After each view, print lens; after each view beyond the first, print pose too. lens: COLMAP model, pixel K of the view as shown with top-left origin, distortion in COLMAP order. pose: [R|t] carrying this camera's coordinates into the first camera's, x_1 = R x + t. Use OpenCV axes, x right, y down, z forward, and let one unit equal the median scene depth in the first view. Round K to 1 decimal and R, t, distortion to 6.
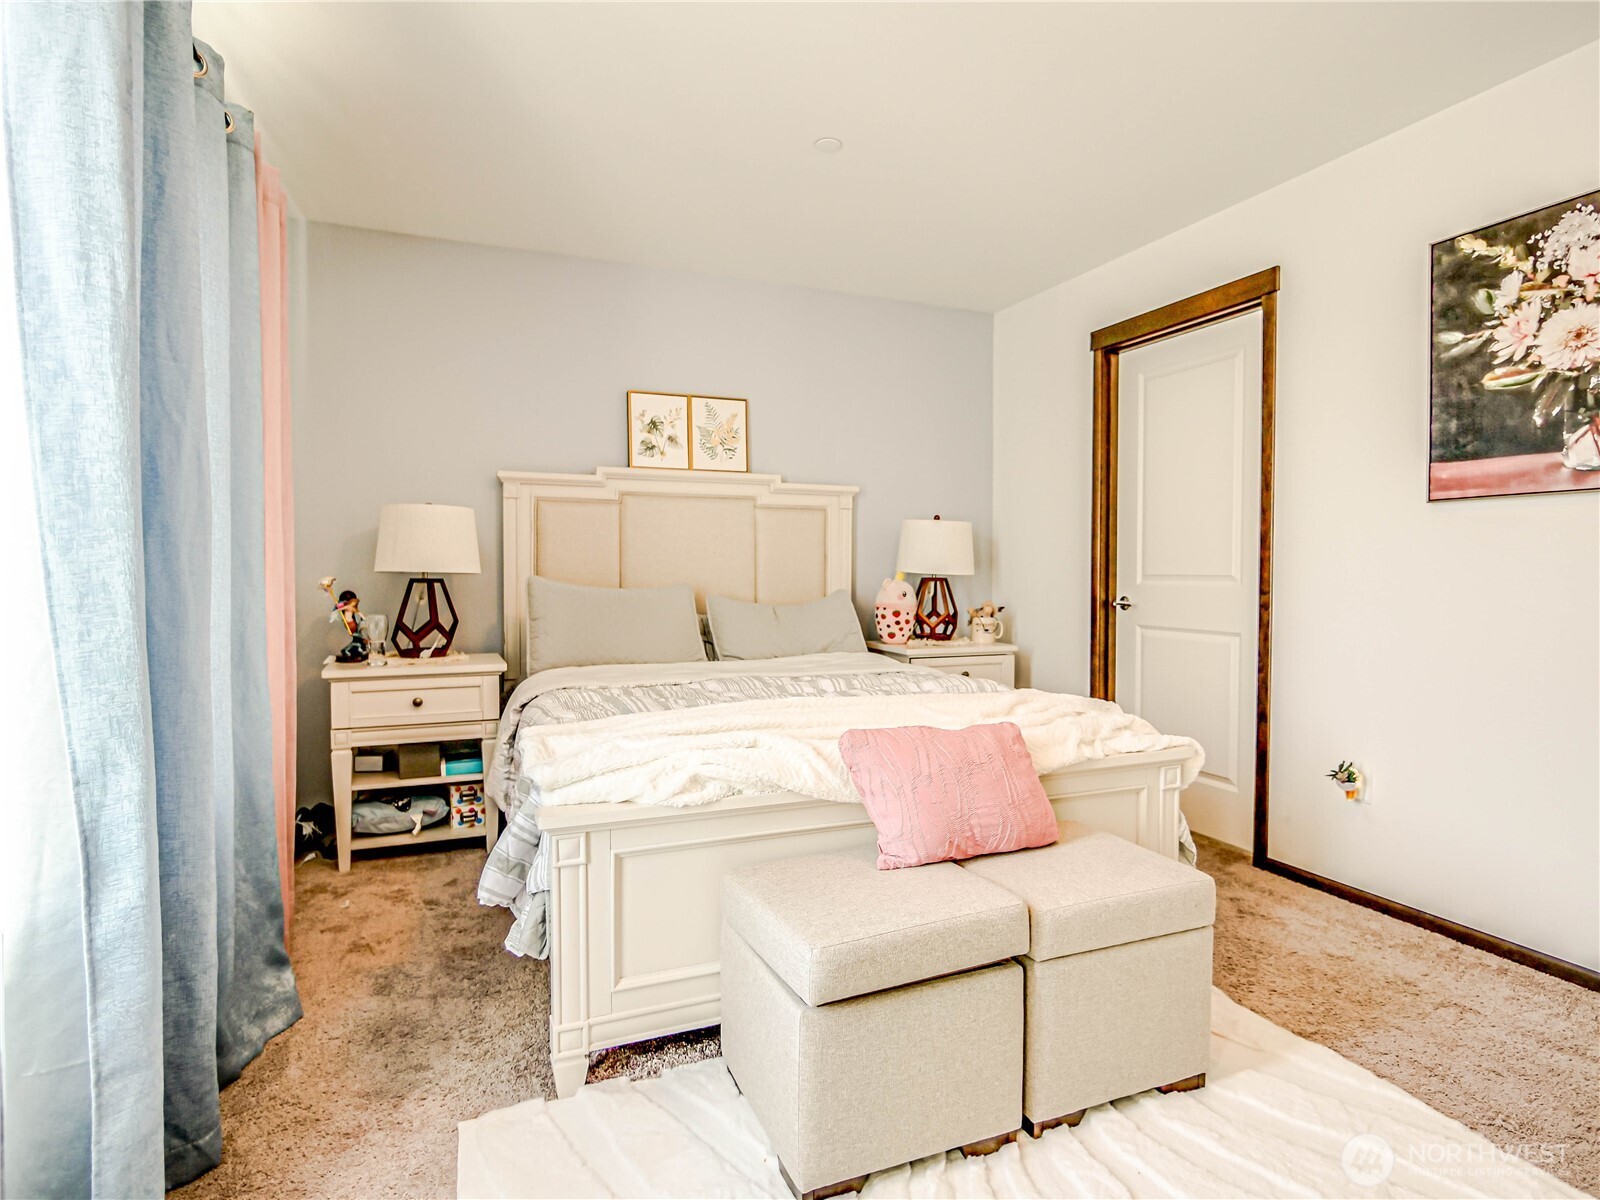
lens RADIAL K [[875.9, 0, 792.7], [0, 875.9, 601.4], [0, 0, 1]] dist [-0.005189, 0.000806]
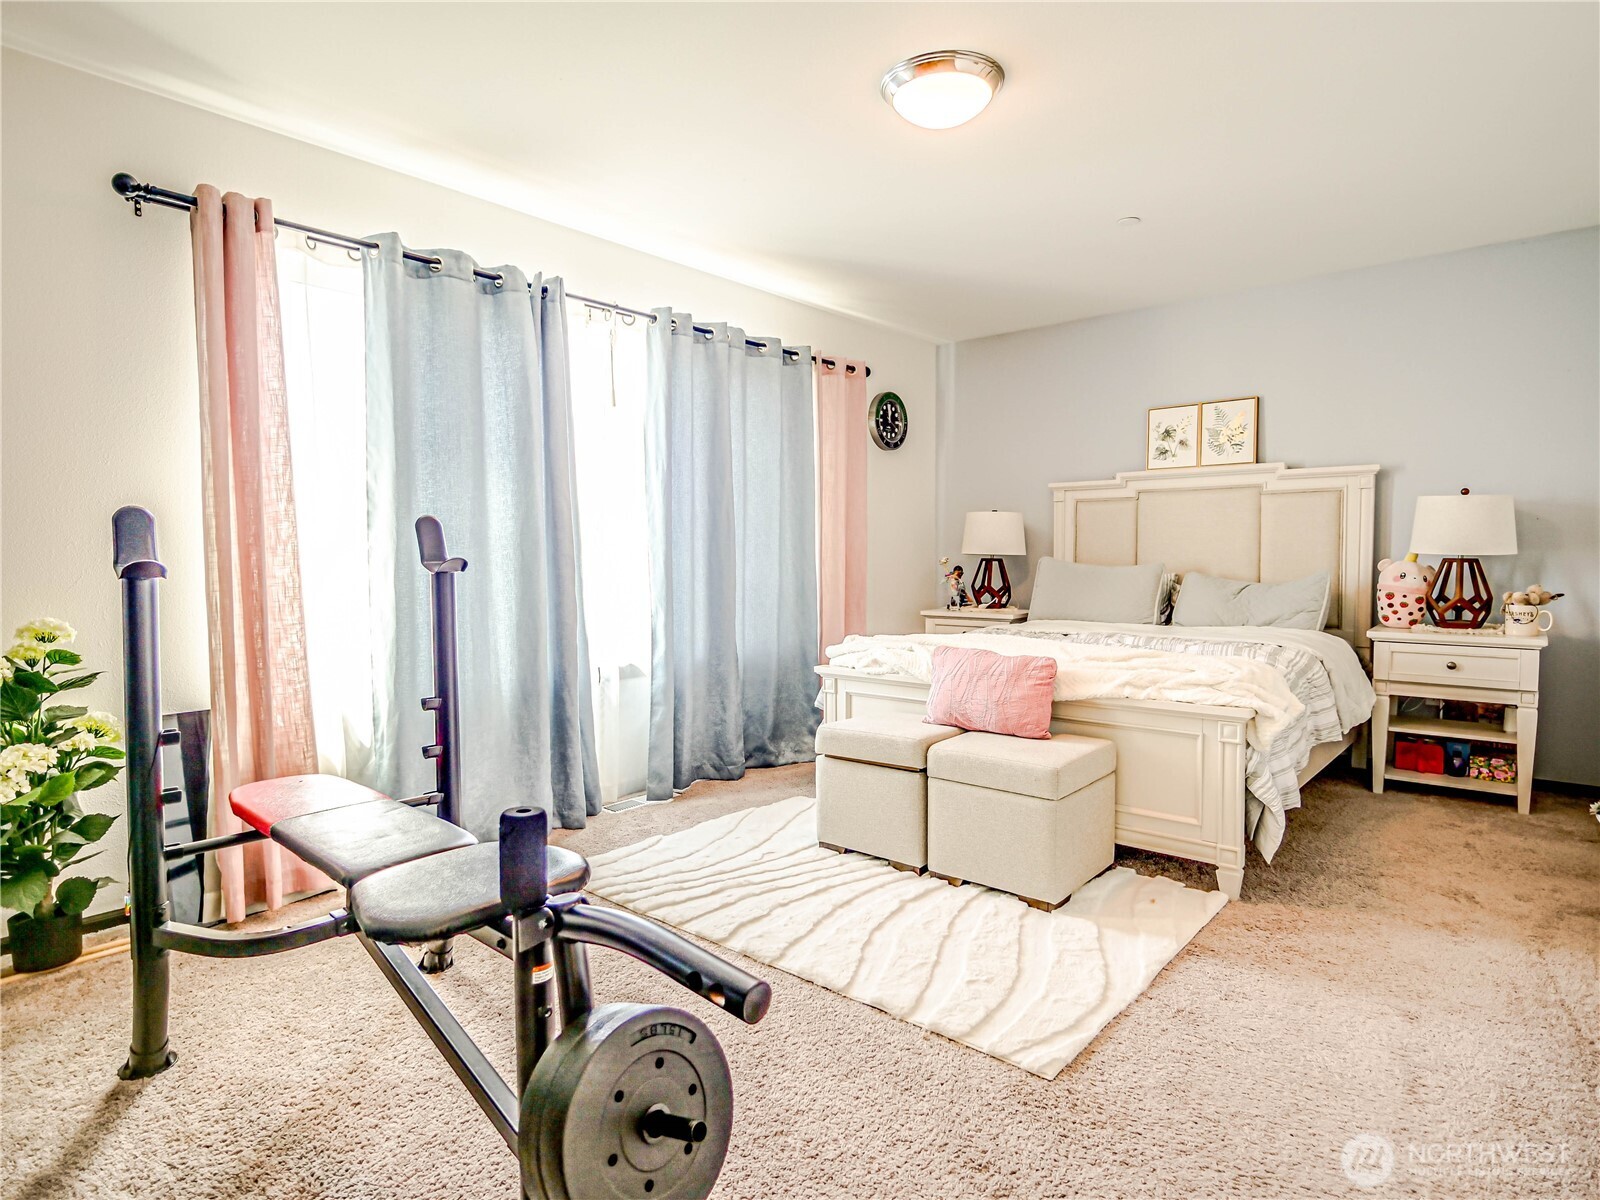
lens RADIAL K [[875.9, 0, 804.7], [0, 875.9, 600.6], [0, 0, 1]] dist [-0.005189, 0.000806]
pose [[0.452564, 0.043555, -0.890667, 0.690451], [-0.026850, 0.999019, 0.035211, 0.002823], [0.891327, 0.007979, 0.453290, -0.005838]]
